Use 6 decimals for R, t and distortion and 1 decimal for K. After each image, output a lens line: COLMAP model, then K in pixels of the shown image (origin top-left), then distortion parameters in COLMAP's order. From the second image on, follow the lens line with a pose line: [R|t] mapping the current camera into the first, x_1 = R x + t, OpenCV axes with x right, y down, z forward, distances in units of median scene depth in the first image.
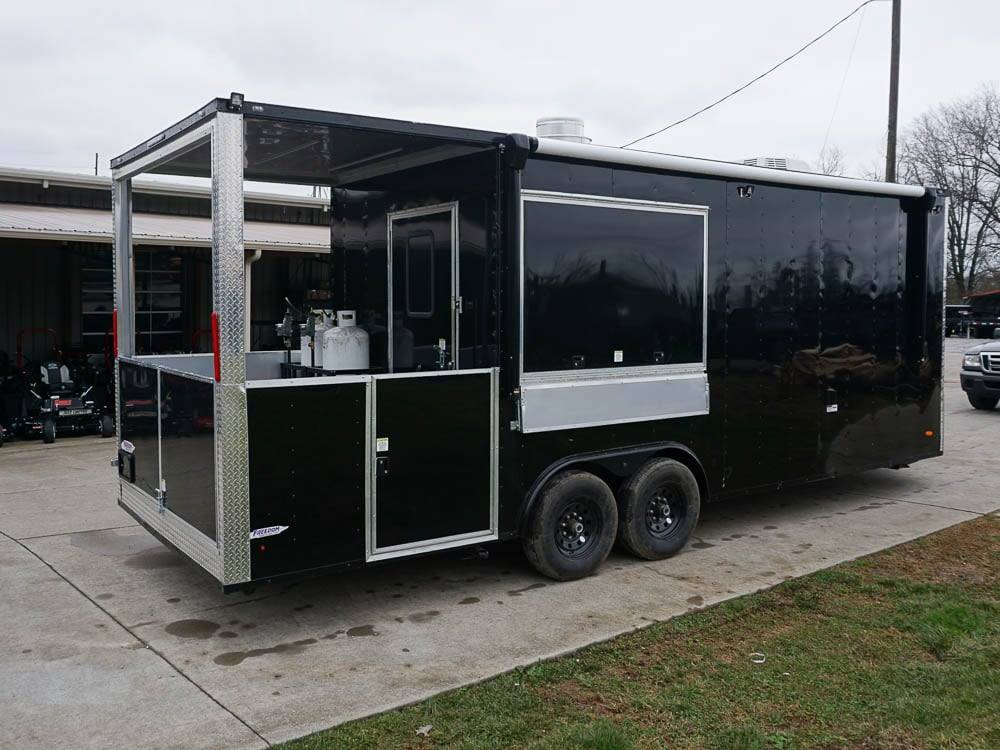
lens RADIAL K [[894.0, 0, 479.9], [0, 894.0, 356.4], [0, 0, 1]] dist [-0.048707, 0.012816]
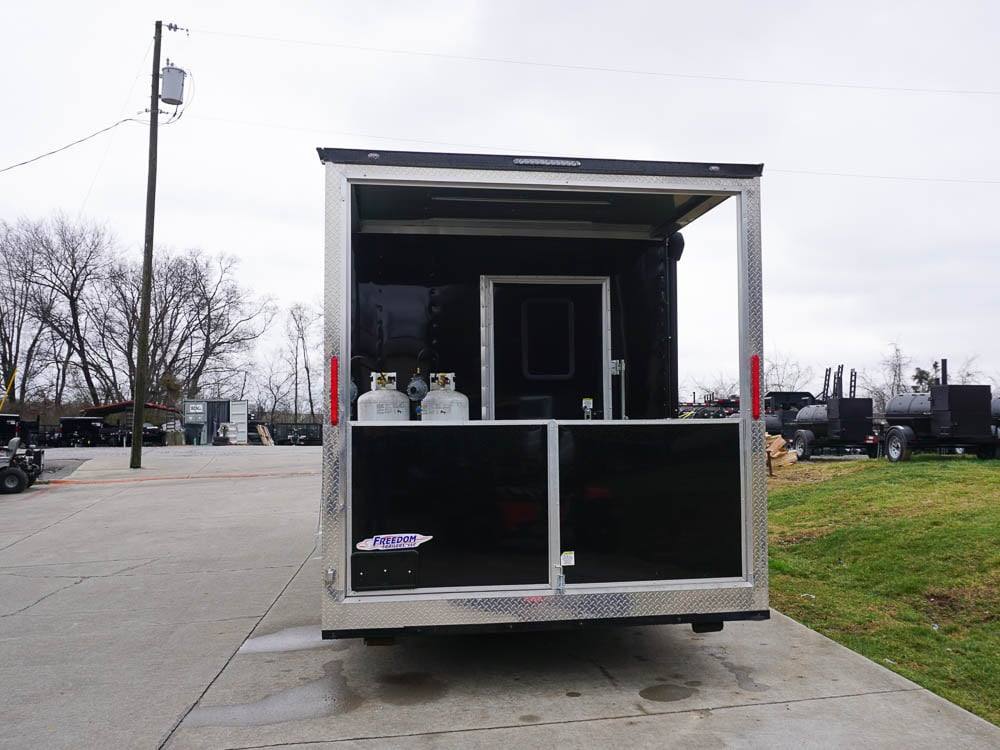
lens RADIAL K [[878.7, 0, 540.0], [0, 878.7, 376.0], [0, 0, 1]] dist [-0.043791, 0.000603]
pose [[0.431812, 0.034488, 0.901304, -1.117205], [0.069595, 0.995016, -0.071417, 0.027983], [-0.899274, 0.093565, 0.427260, 0.634801]]
